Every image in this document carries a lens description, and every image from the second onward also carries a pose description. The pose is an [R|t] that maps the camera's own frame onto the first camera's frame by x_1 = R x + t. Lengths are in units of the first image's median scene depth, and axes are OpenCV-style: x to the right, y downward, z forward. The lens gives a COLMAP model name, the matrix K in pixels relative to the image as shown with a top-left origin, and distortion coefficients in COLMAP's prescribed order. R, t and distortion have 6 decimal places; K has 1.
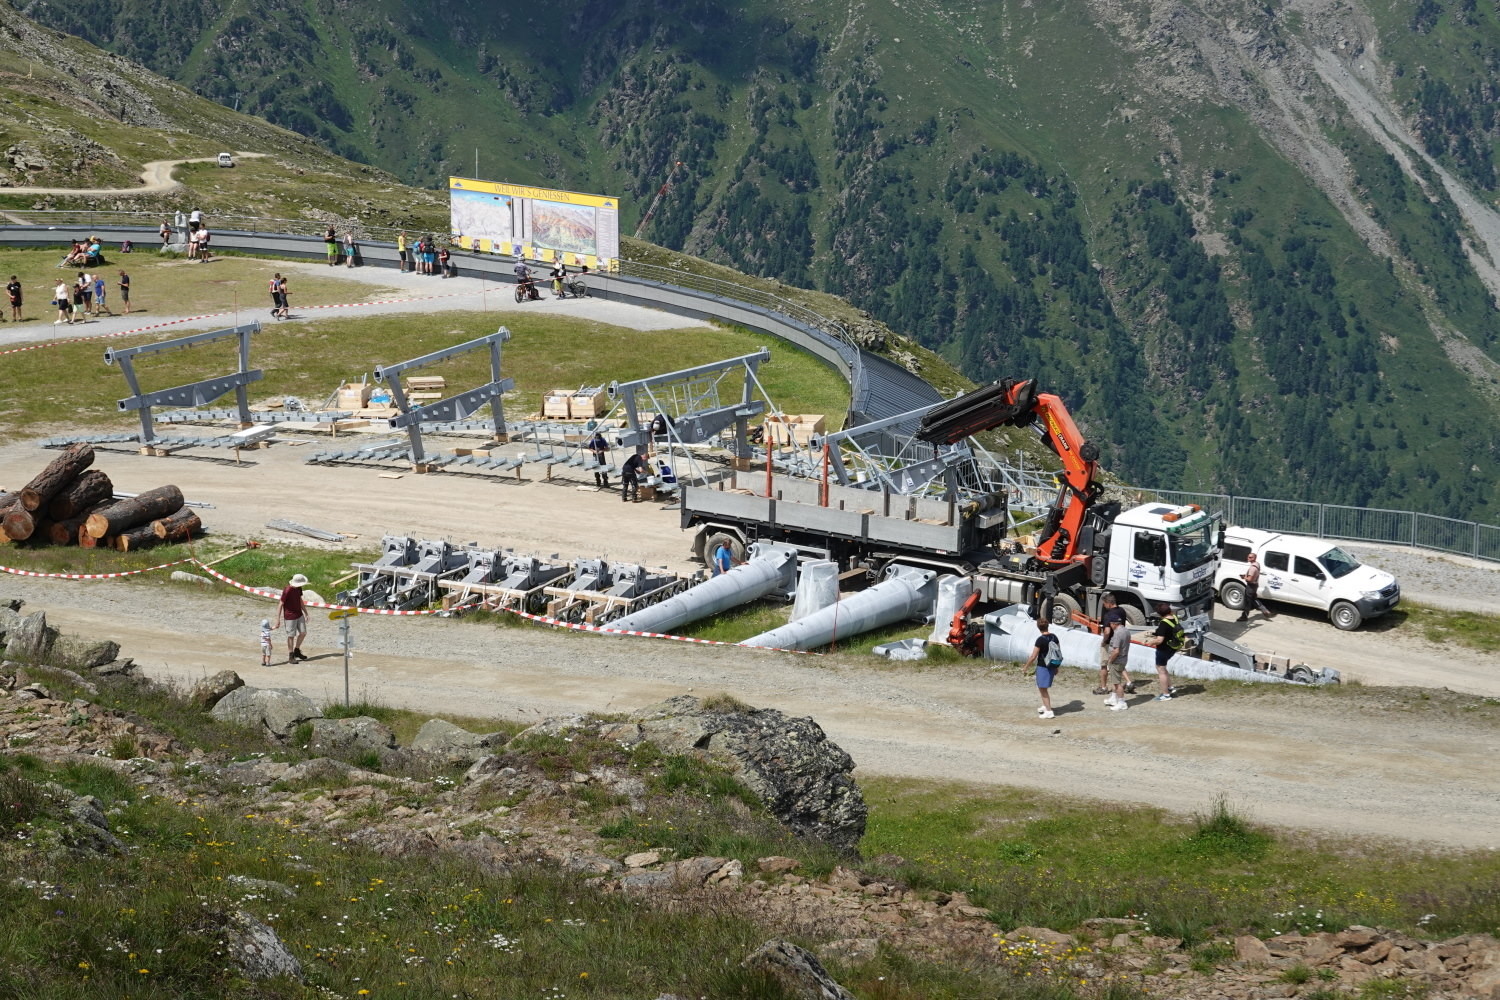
lens RADIAL K [[3464.8, 0, 750.7], [0, 3464.8, 503.6], [0, 0, 1]] dist [0.008507, 0.000000]
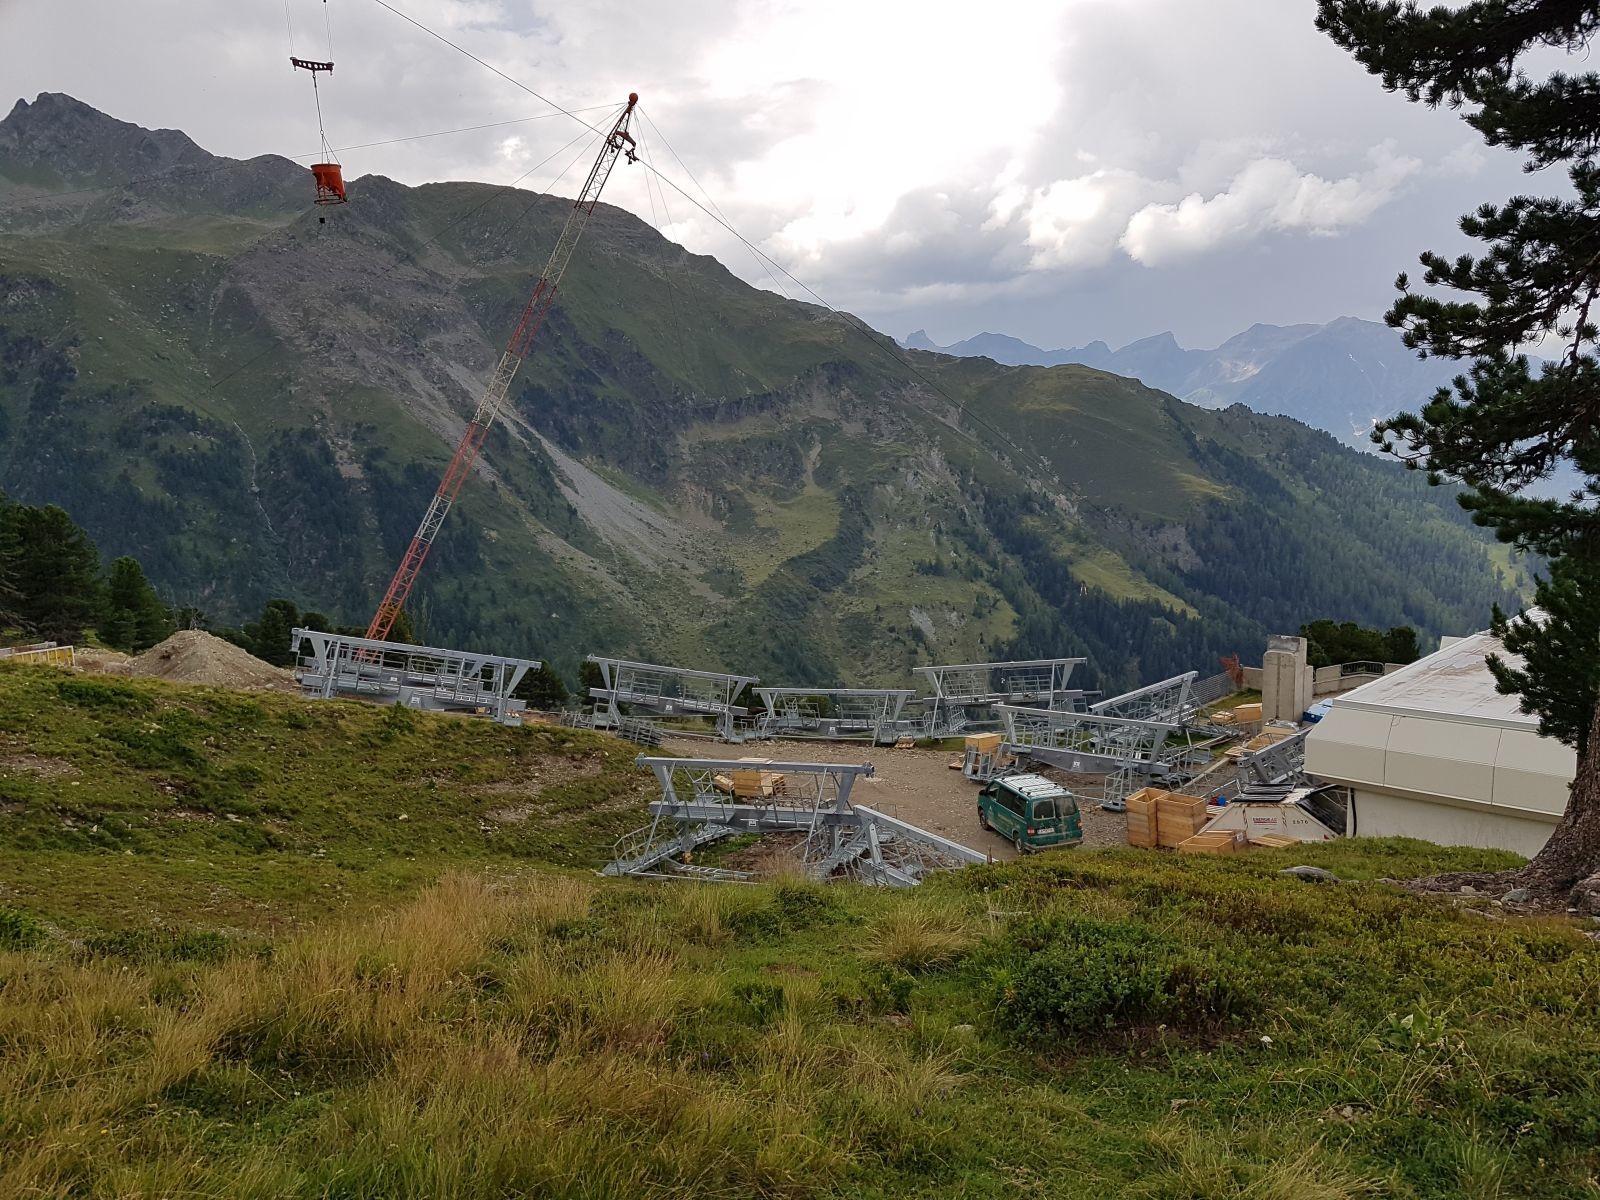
lens RADIAL K [[1210.8, 0, 795.8], [0, 1210.8, 599.0], [0, 0, 1]] dist [-0.016524, -0.003542]
pose [[0.956768, -0.078730, 0.279995, 0.157514], [0.103166, 0.991937, -0.073608, 0.027416], [-0.271942, 0.099312, 0.957175, 0.480390]]
